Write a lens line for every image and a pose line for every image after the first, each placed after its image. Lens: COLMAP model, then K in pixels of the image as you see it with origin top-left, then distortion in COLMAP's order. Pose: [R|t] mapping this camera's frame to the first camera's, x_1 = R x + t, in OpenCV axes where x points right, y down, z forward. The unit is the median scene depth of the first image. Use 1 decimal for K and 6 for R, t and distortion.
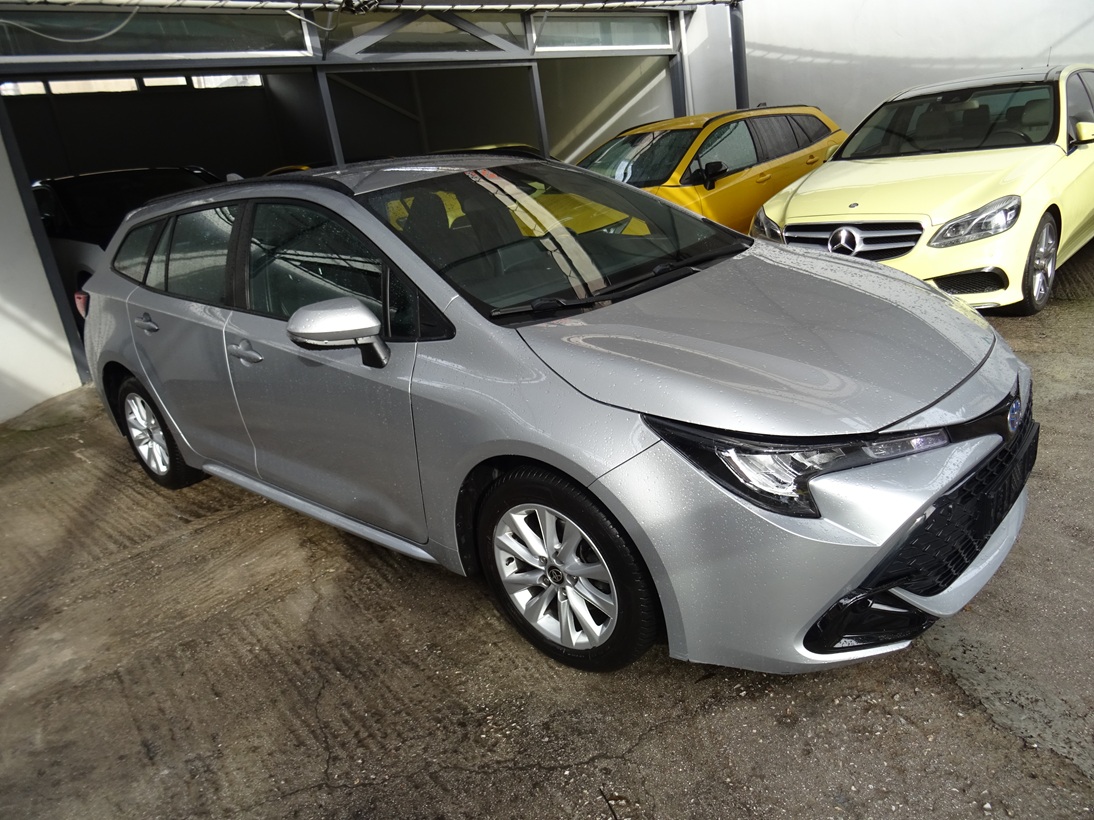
lens RADIAL K [[777.5, 0, 545.9], [0, 777.5, 412.1], [0, 0, 1]] dist [-0.000551, -0.002768]
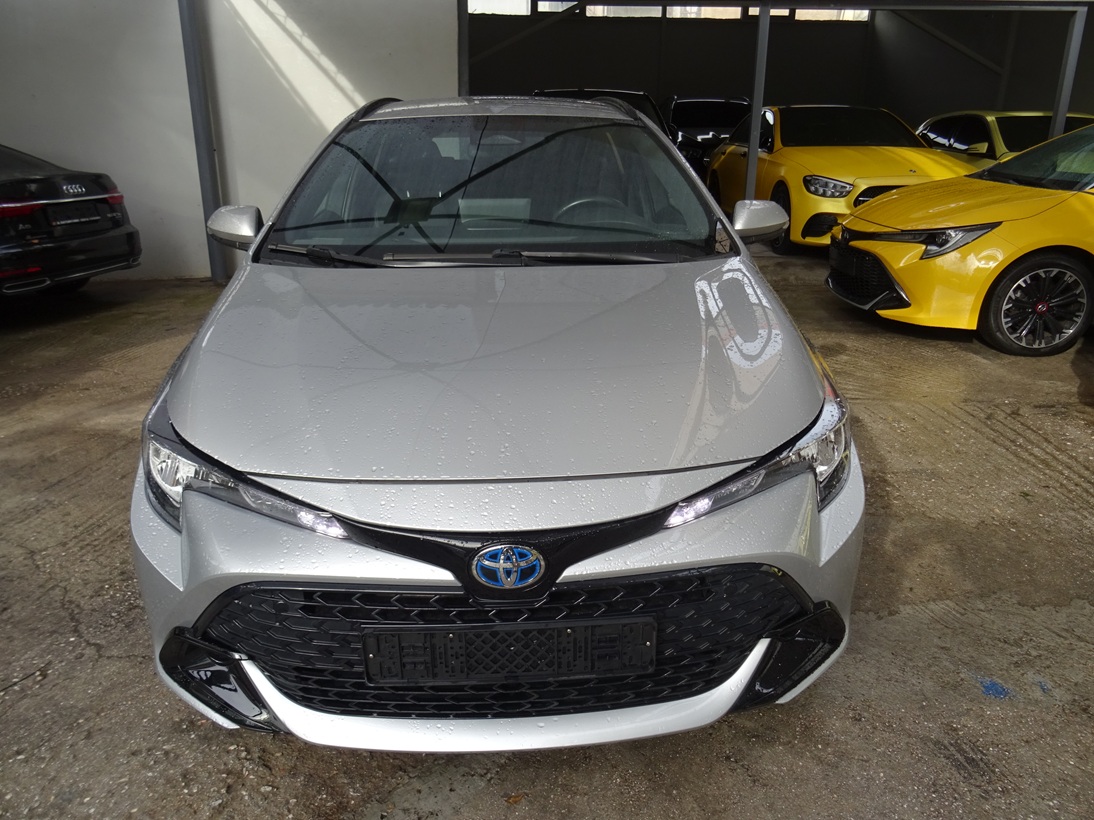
lens RADIAL K [[777.5, 0, 546.3], [0, 777.5, 408.3], [0, 0, 1]] dist [-0.000551, -0.002768]
pose [[0.695206, 0.361422, -0.621340, 1.073990], [-0.318641, 0.929782, 0.184317, -0.277204], [0.644327, 0.069846, 0.761554, 0.545135]]
